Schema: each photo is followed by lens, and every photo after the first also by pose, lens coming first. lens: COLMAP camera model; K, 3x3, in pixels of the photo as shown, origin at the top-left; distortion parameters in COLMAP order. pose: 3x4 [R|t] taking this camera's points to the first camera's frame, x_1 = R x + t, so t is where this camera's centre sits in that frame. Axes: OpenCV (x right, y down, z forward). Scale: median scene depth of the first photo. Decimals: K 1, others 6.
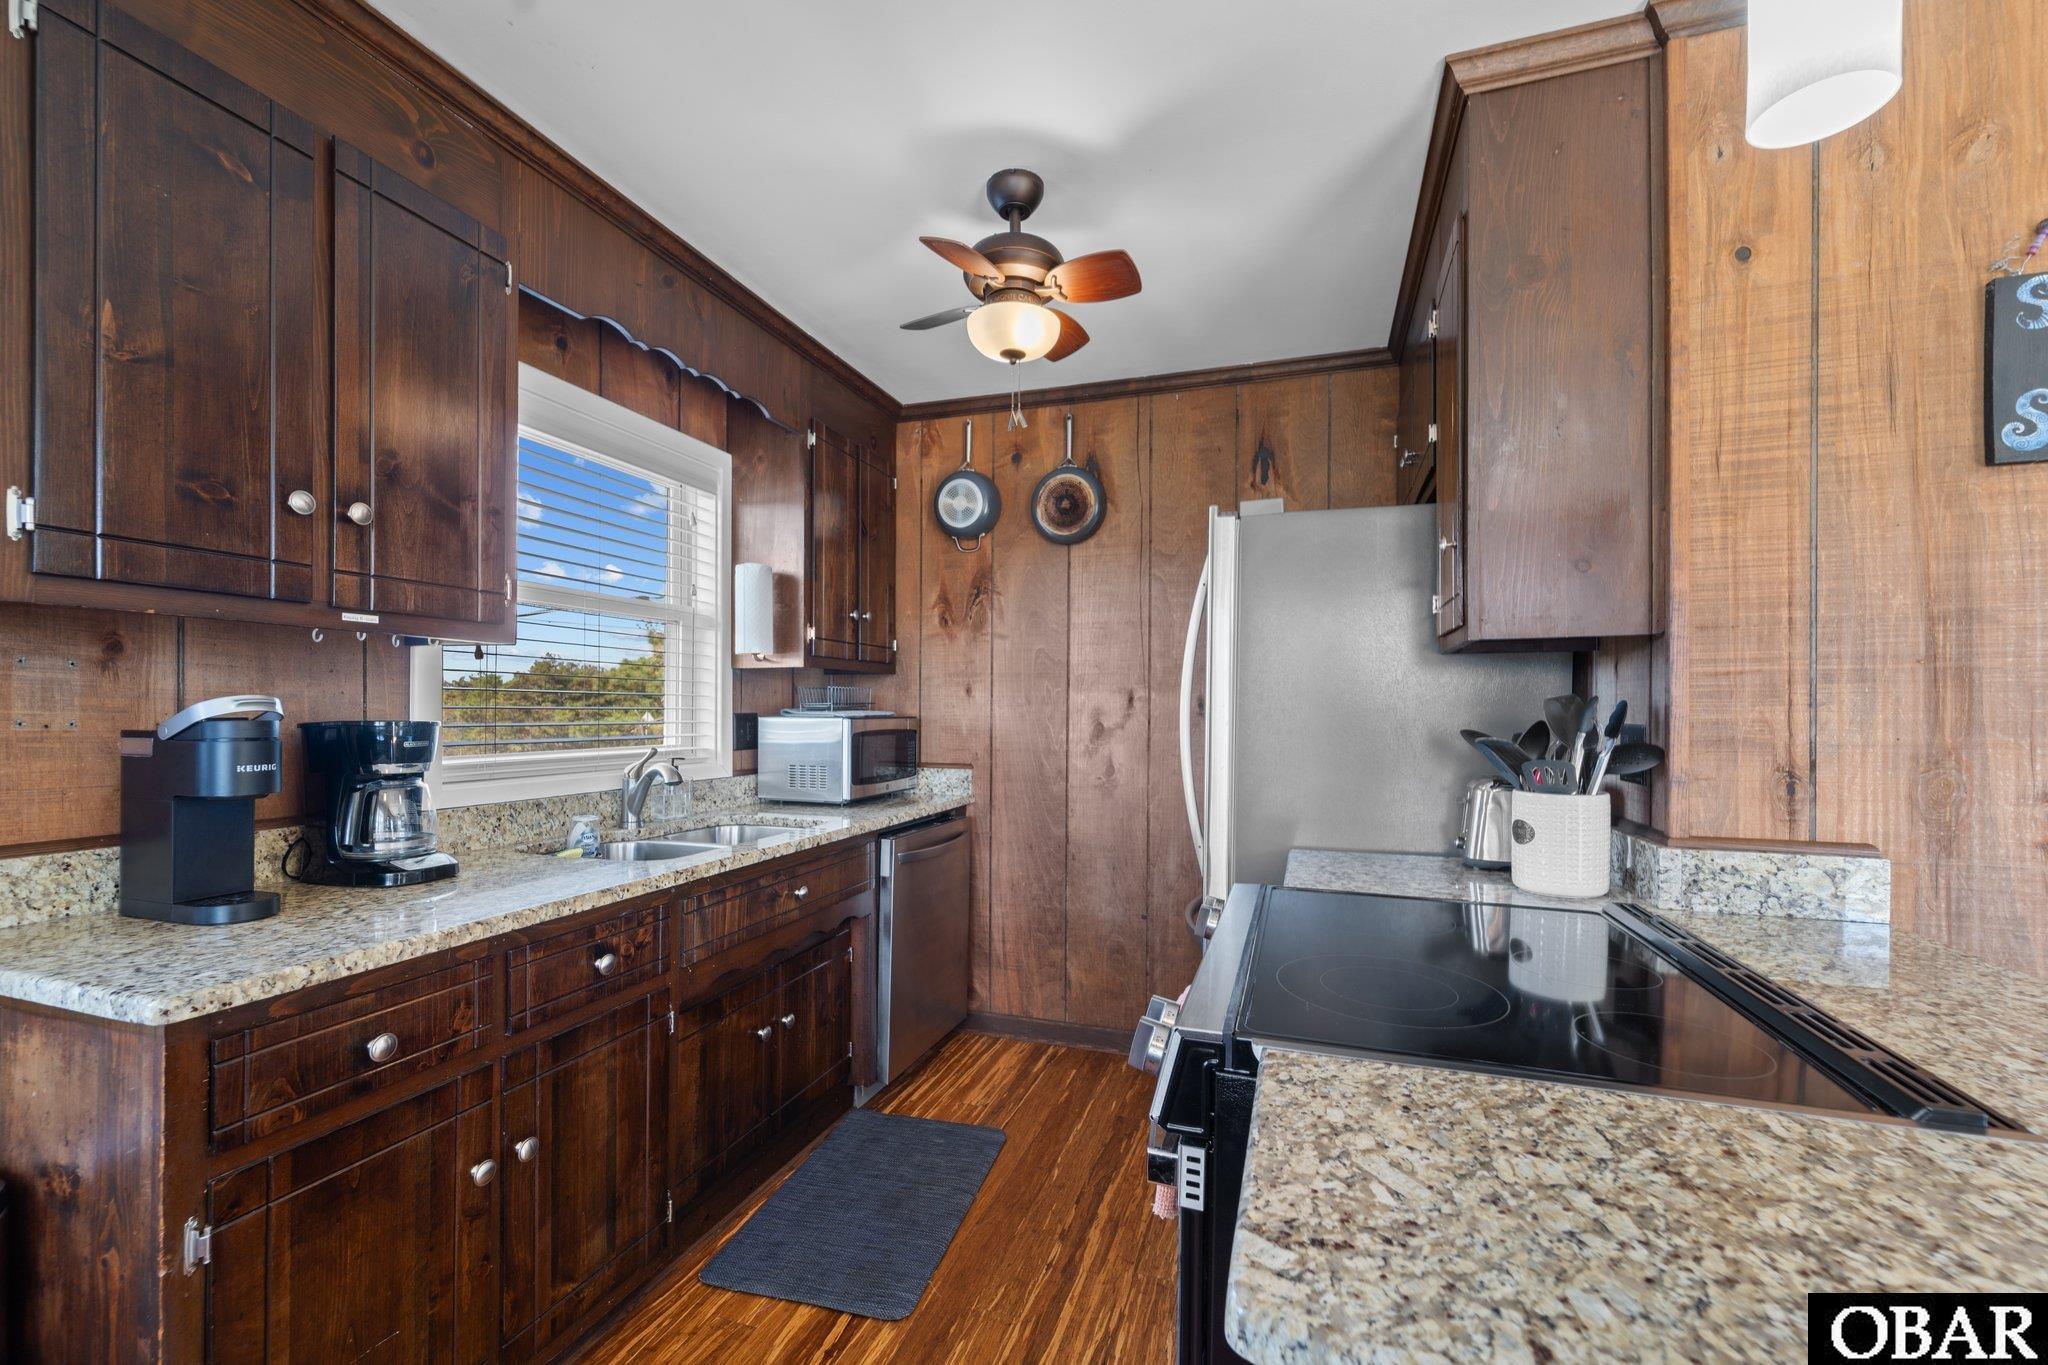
lens RADIAL K [[826.1, 0, 1003.5], [0, 826.1, 710.3], [0, 0, 1]] dist [0.000299, 0.000503]
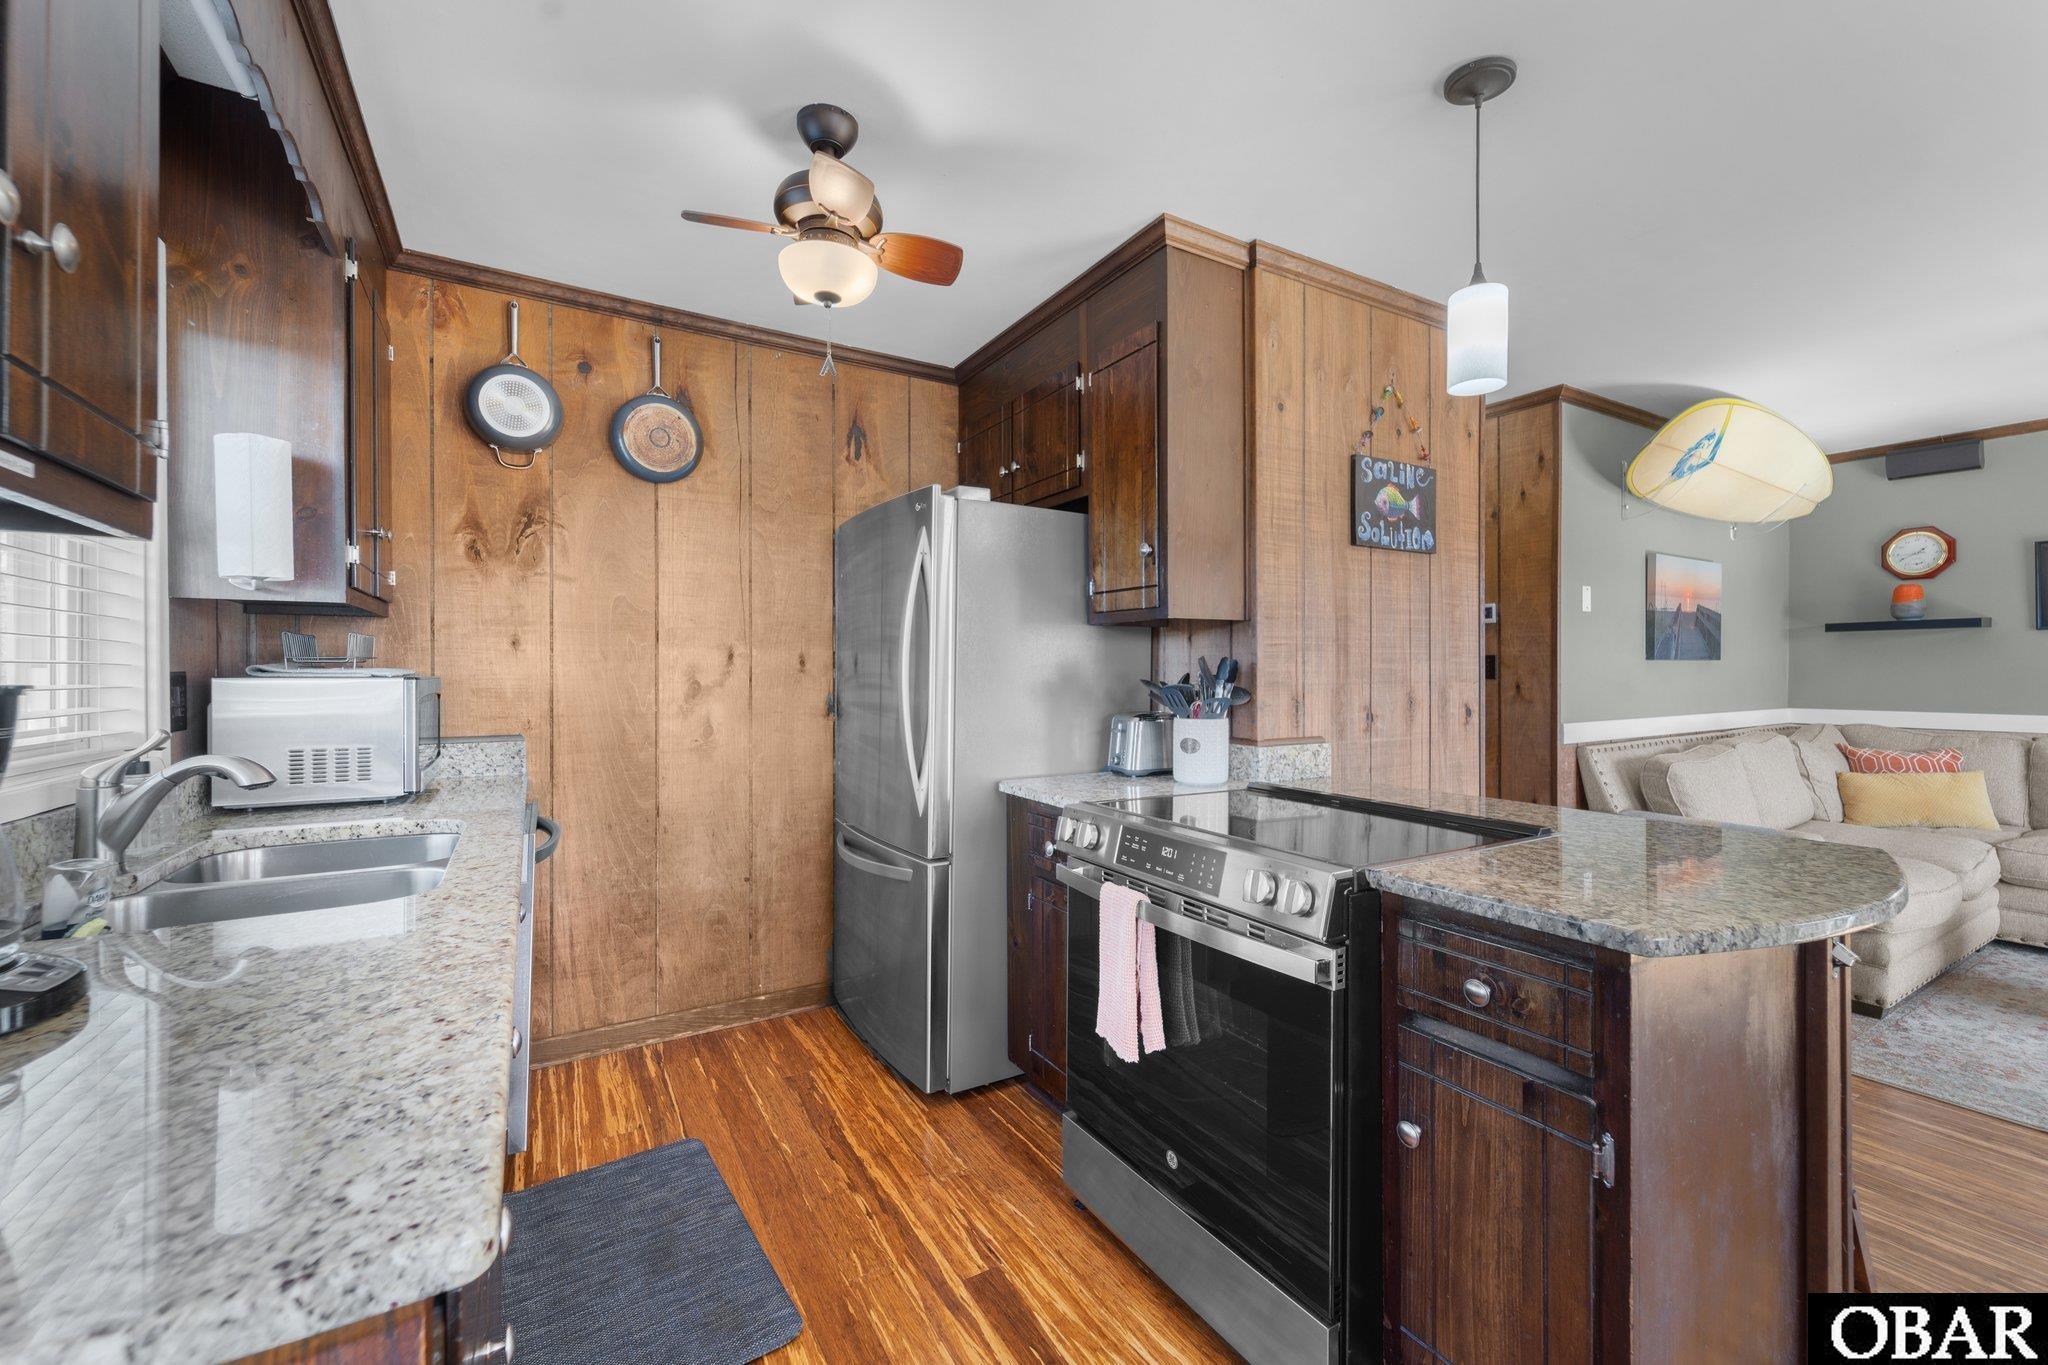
lens RADIAL K [[826.1, 0, 1012.4], [0, 826.1, 675.3], [0, 0, 1]] dist [0.000299, 0.000503]
pose [[0.649987, -0.006811, 0.759915, -0.364136], [0.002023, 0.999972, 0.007233, 0.002753], [-0.759943, -0.003164, 0.649983, 0.128949]]
